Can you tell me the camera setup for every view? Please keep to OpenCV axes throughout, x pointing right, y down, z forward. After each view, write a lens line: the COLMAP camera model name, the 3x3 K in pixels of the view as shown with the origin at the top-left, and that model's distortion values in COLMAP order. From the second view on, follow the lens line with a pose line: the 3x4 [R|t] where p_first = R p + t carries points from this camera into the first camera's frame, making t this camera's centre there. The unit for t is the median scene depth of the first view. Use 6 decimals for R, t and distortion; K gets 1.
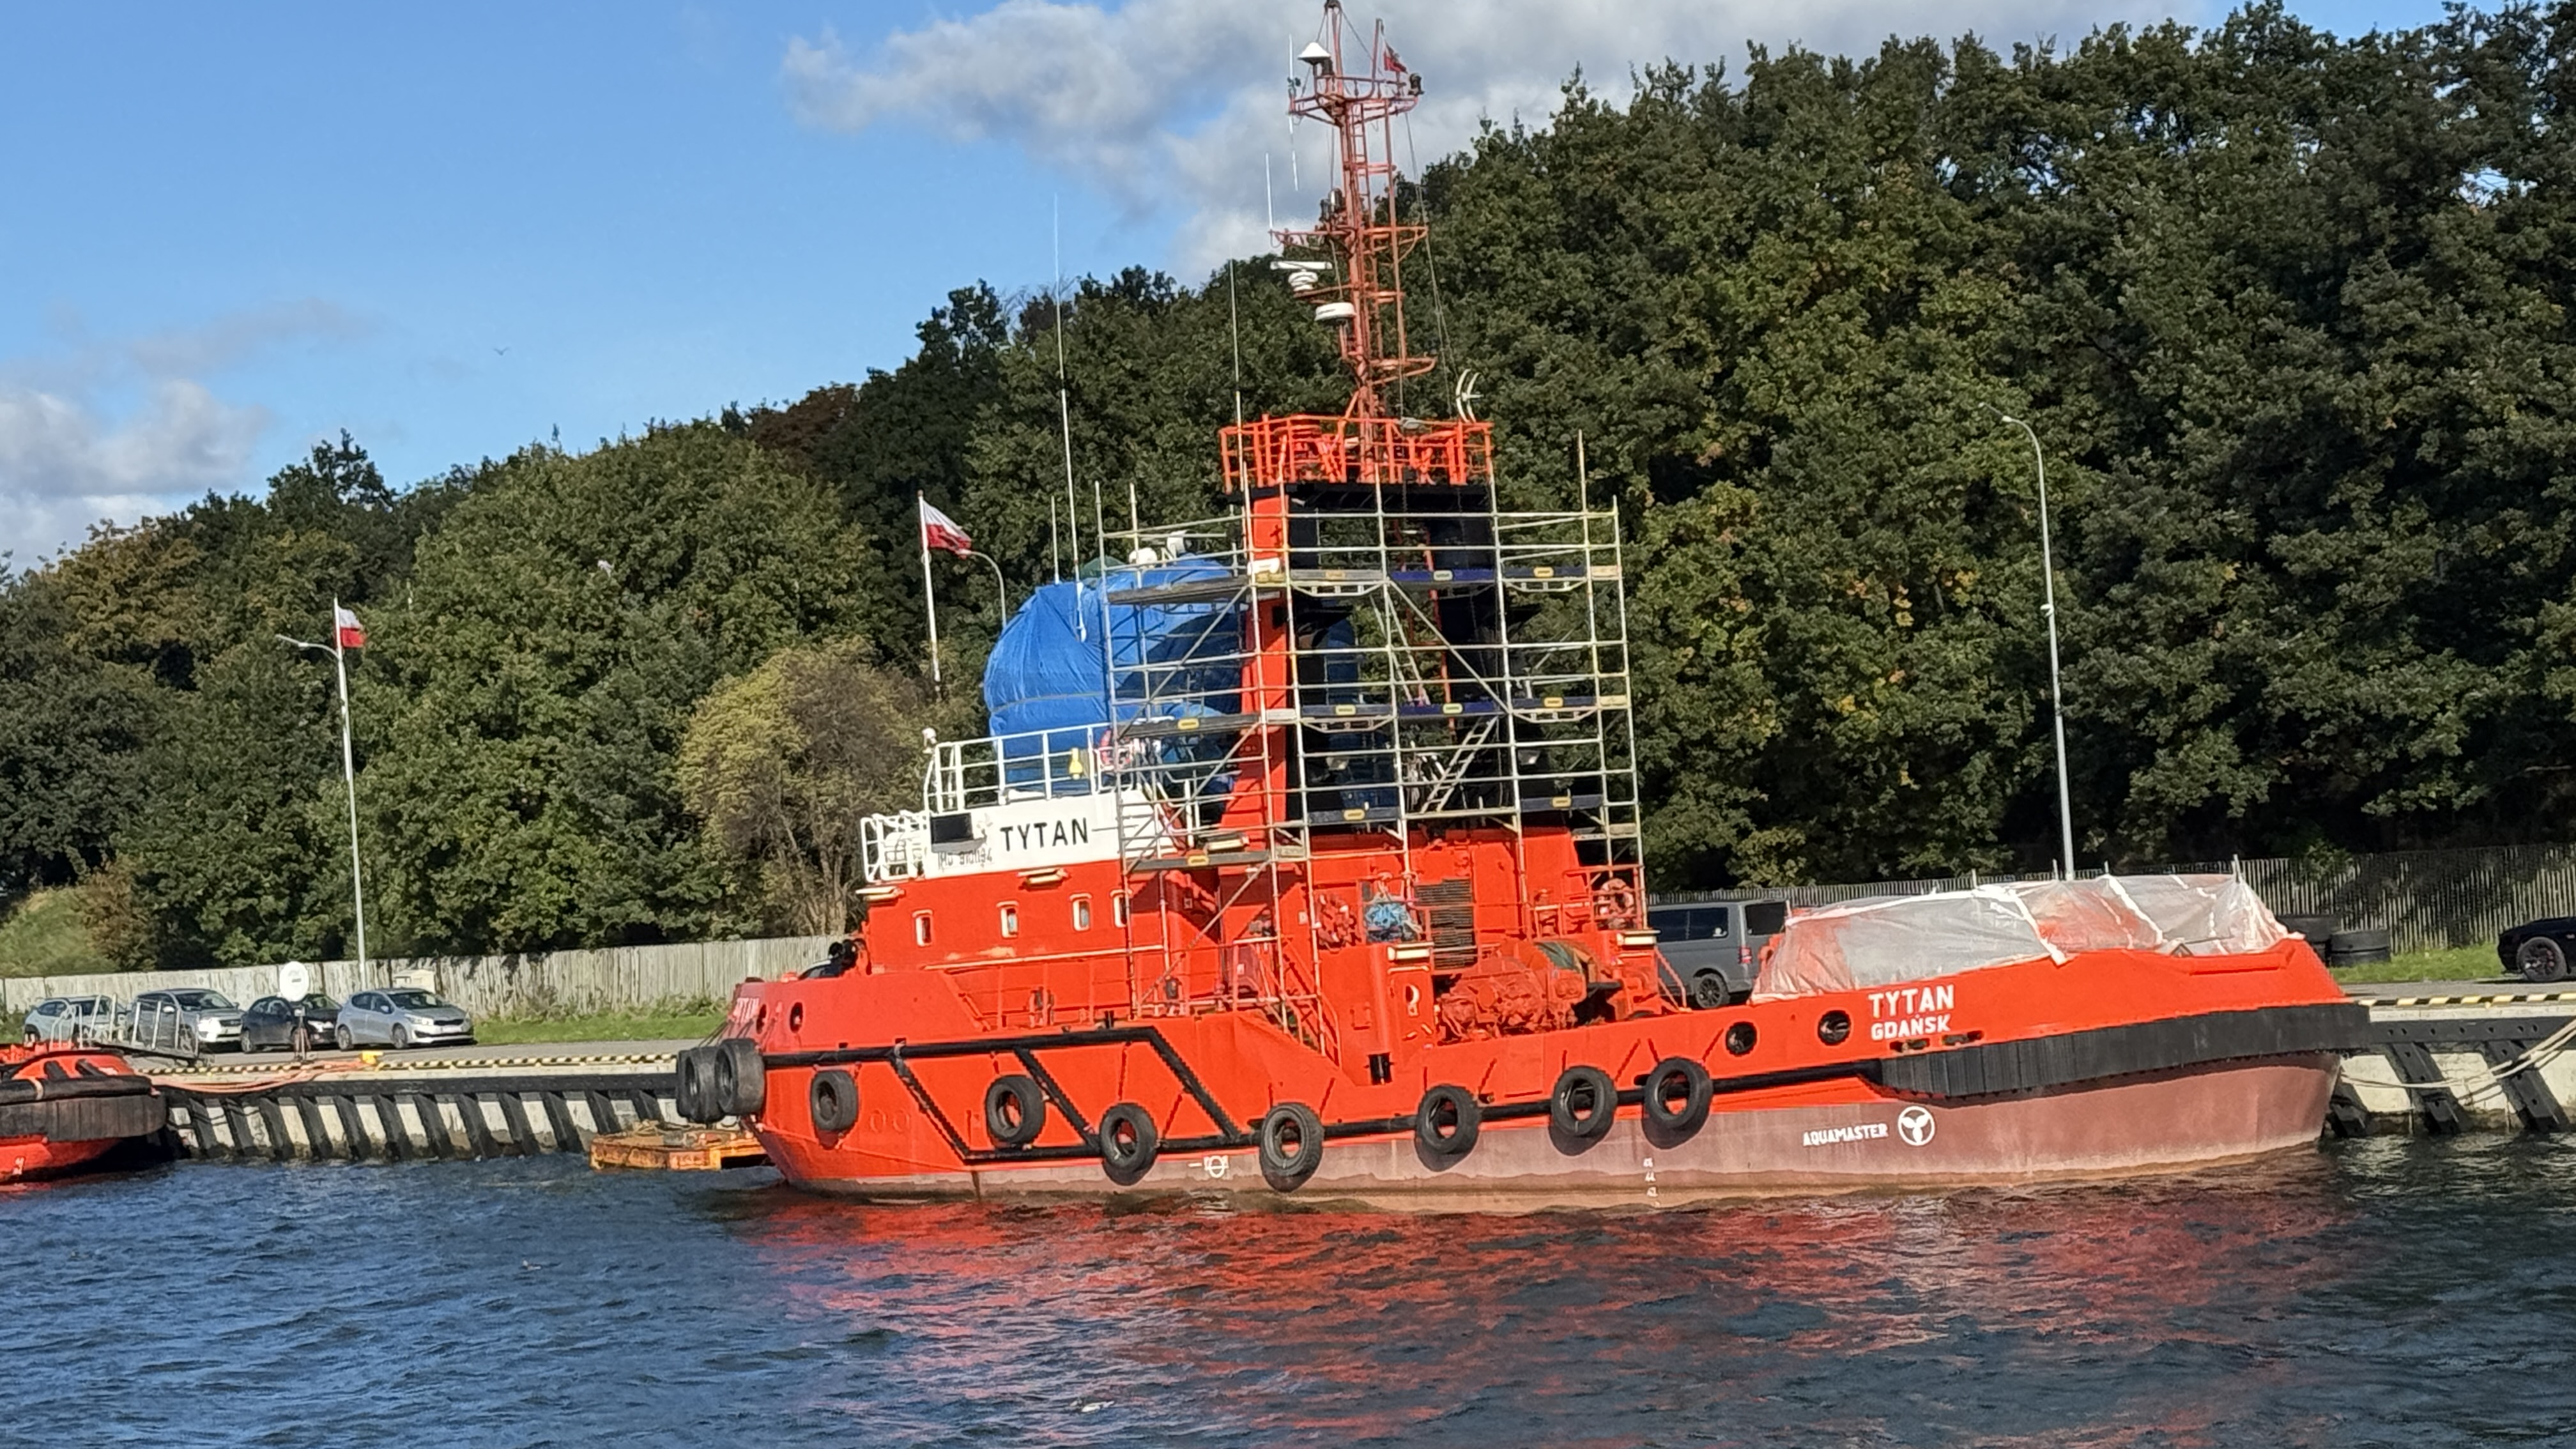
lens RADIAL K [[5796.1, 0, 1288.0], [0, 5796.1, 724.5], [0, 0, 1]] dist [0.494911, 0.170728]
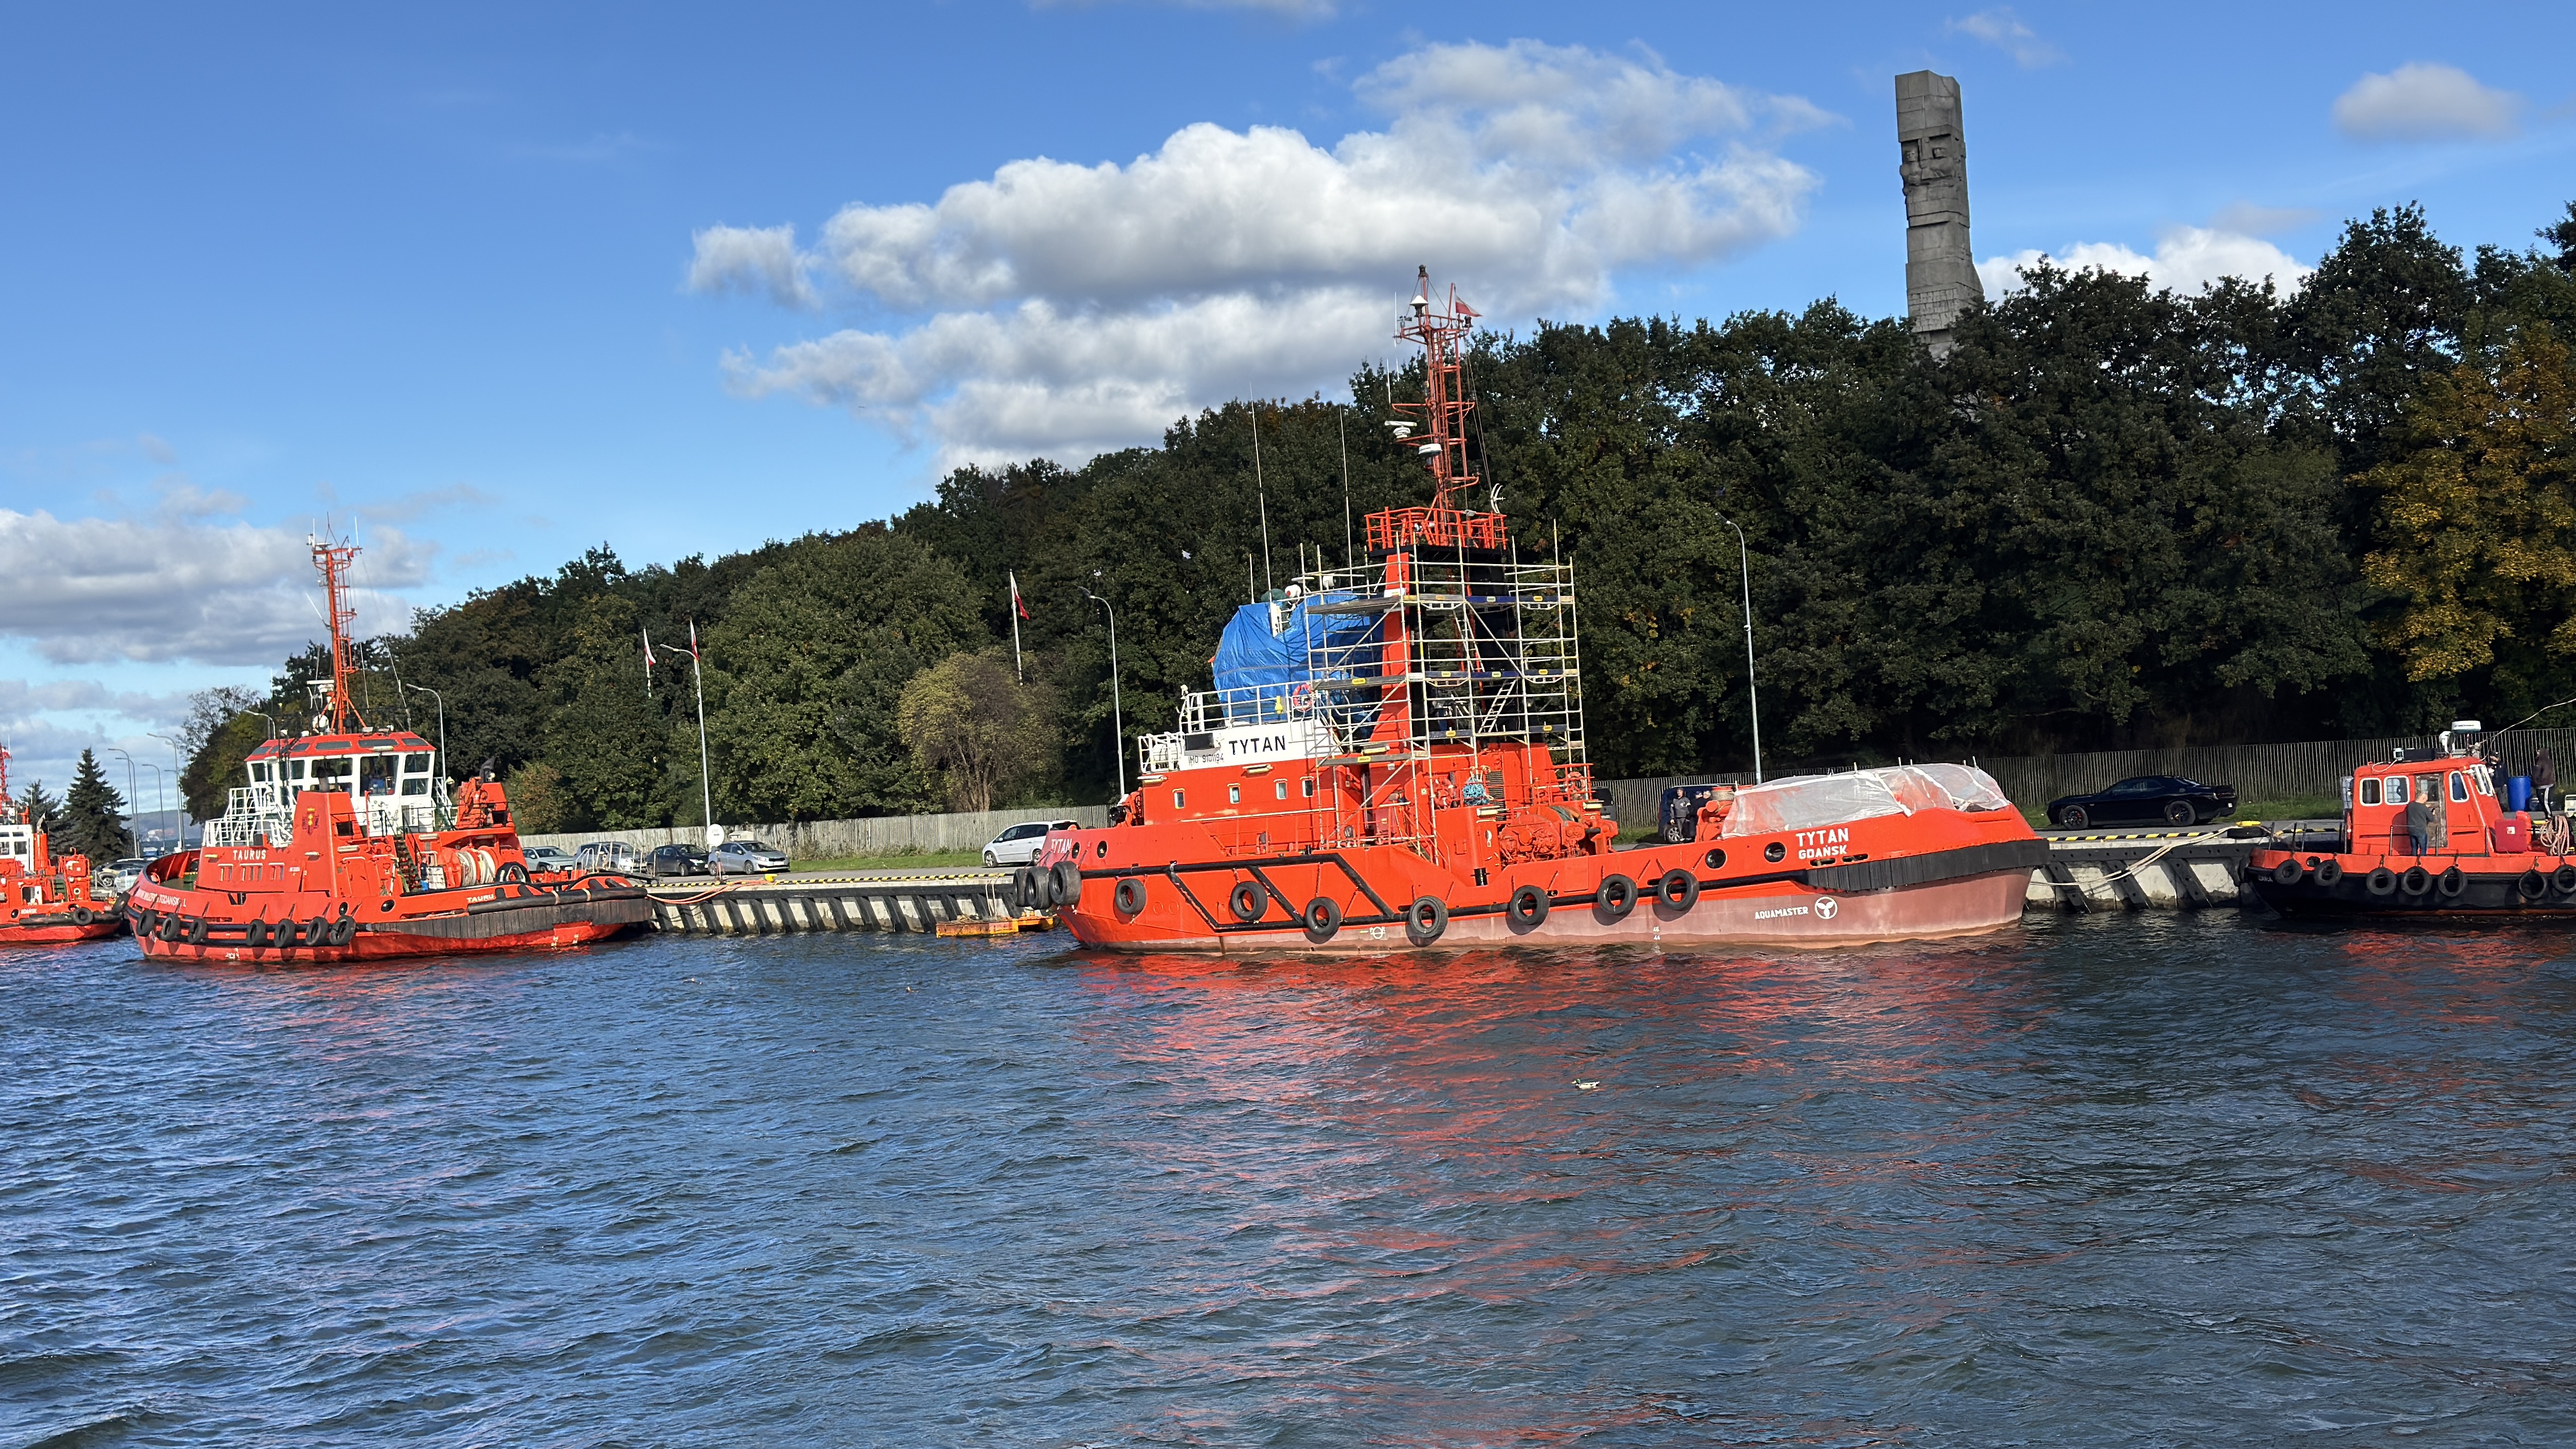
lens RADIAL K [[3013.3, 0, 1288.3], [0, 3013.3, 693.2], [0, 0, 1]] dist [0.374681, -0.007265]
pose [[0.994619, 0.005077, 0.103474, -0.121878], [-0.004234, 0.999956, -0.008365, 0.010284], [-0.103512, 0.007882, 0.994597, 0.084501]]
